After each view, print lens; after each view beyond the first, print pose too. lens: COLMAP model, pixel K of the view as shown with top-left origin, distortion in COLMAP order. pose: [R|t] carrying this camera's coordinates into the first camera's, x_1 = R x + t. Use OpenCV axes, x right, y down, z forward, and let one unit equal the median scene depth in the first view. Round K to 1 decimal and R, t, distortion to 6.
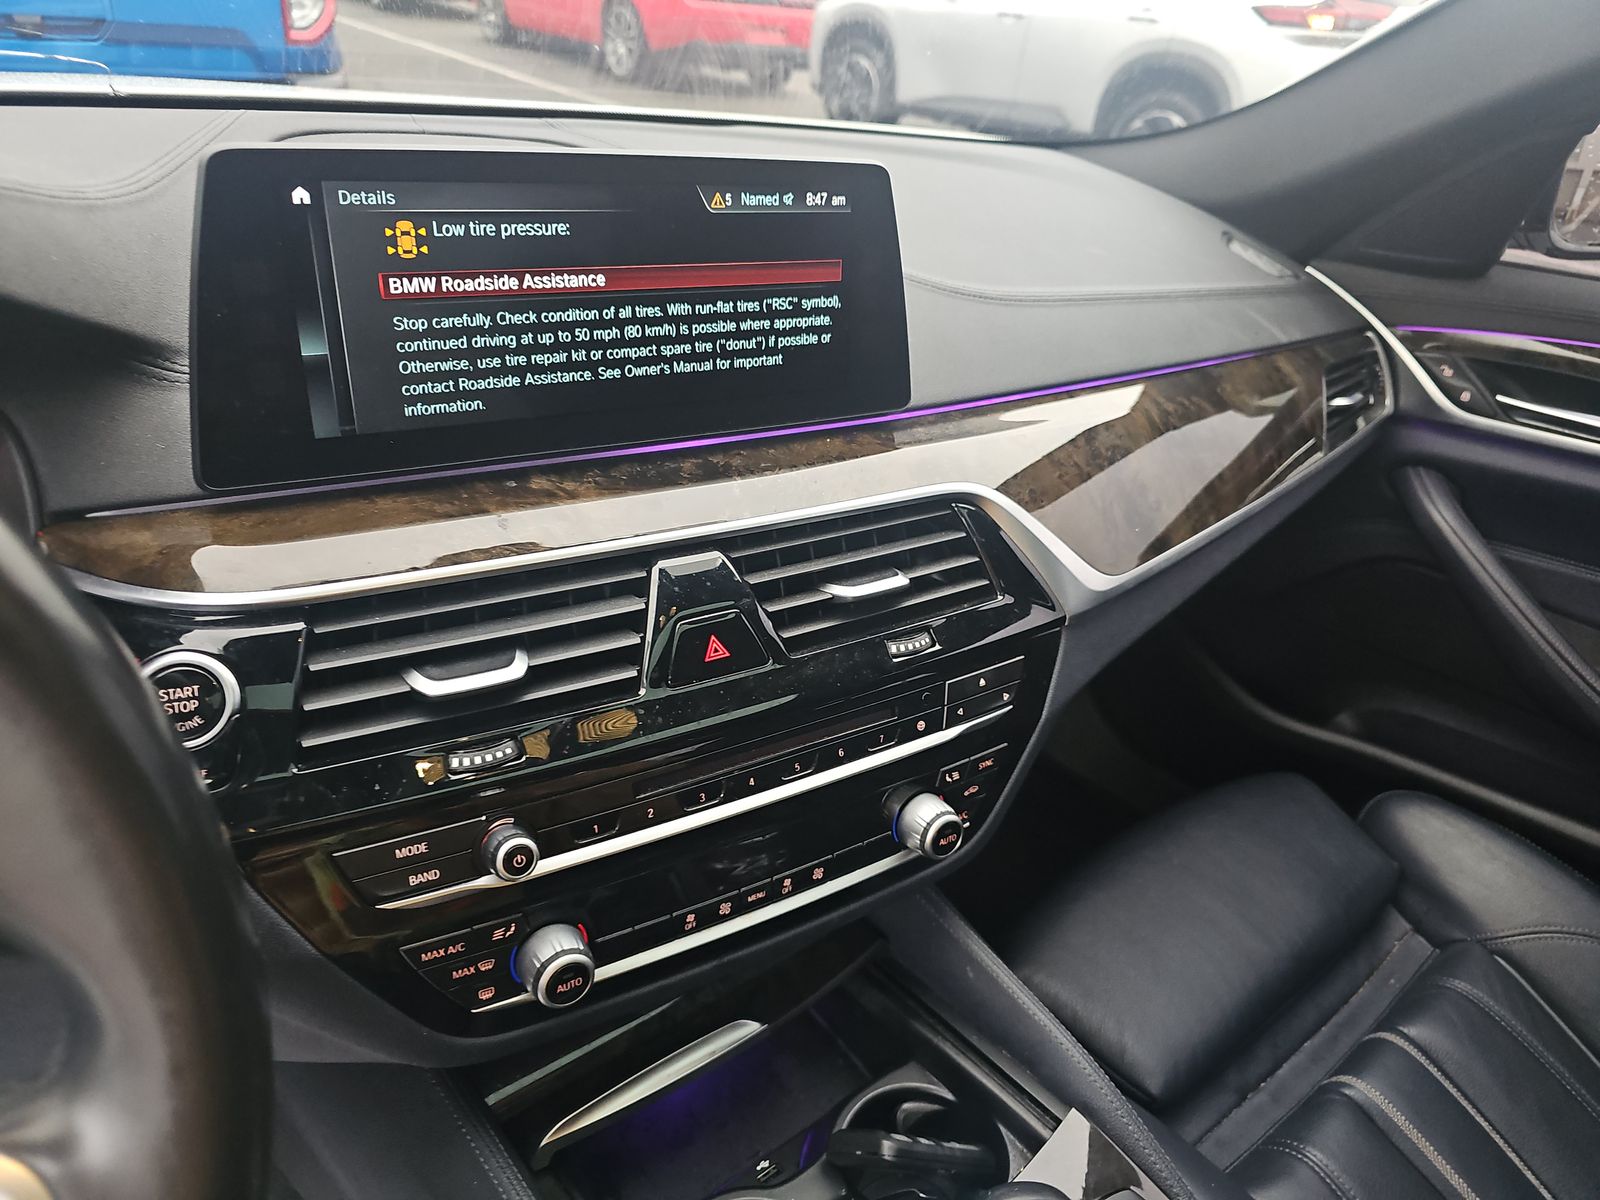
lens RADIAL K [[1049.7, 0, 800.0], [0, 1049.7, 600.0], [0, 0, 1]] dist [0.002025, 0.000181]
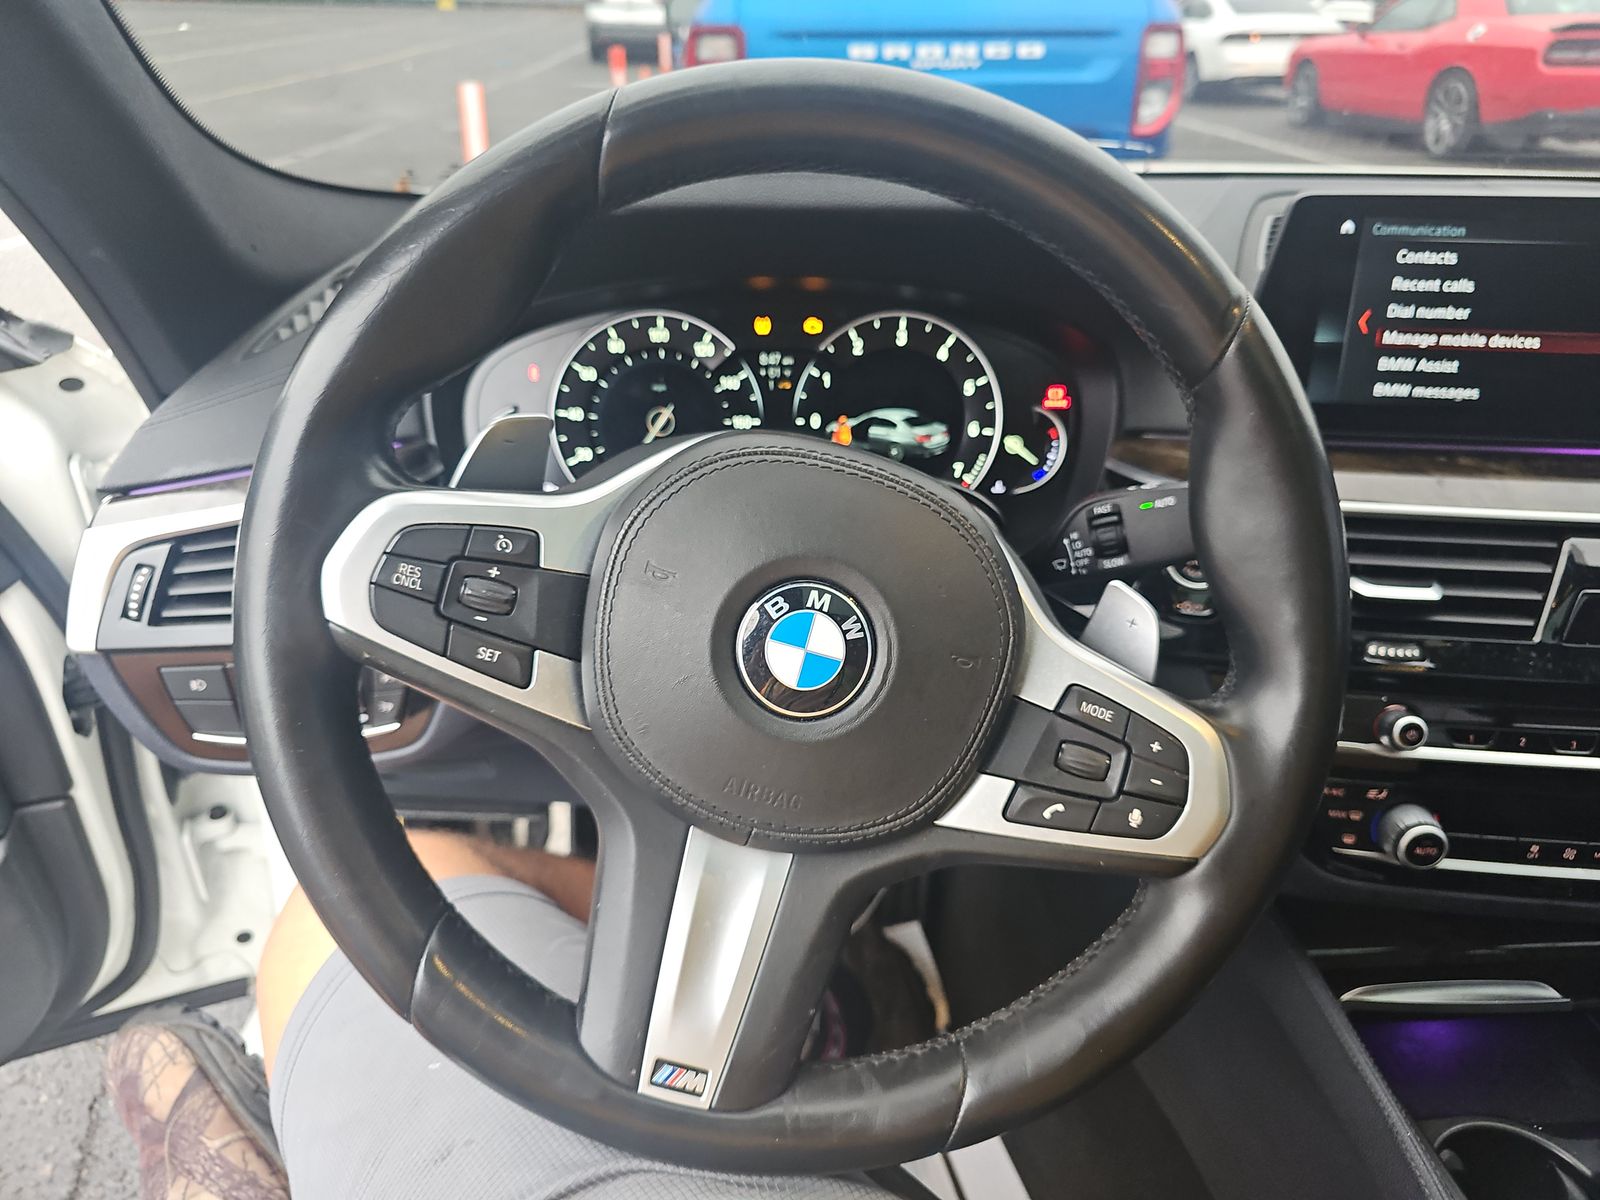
lens RADIAL K [[1115.0, 0, 800.0], [0, 1115.0, 600.0], [0, 0, 1]] dist [-0.001188, 0.000174]
pose [[0.811198, 0.179648, -0.556493, -0.126755], [-0.229391, 0.973124, -0.020236, 0.248301], [0.537902, 0.144070, 0.830605, -0.465389]]
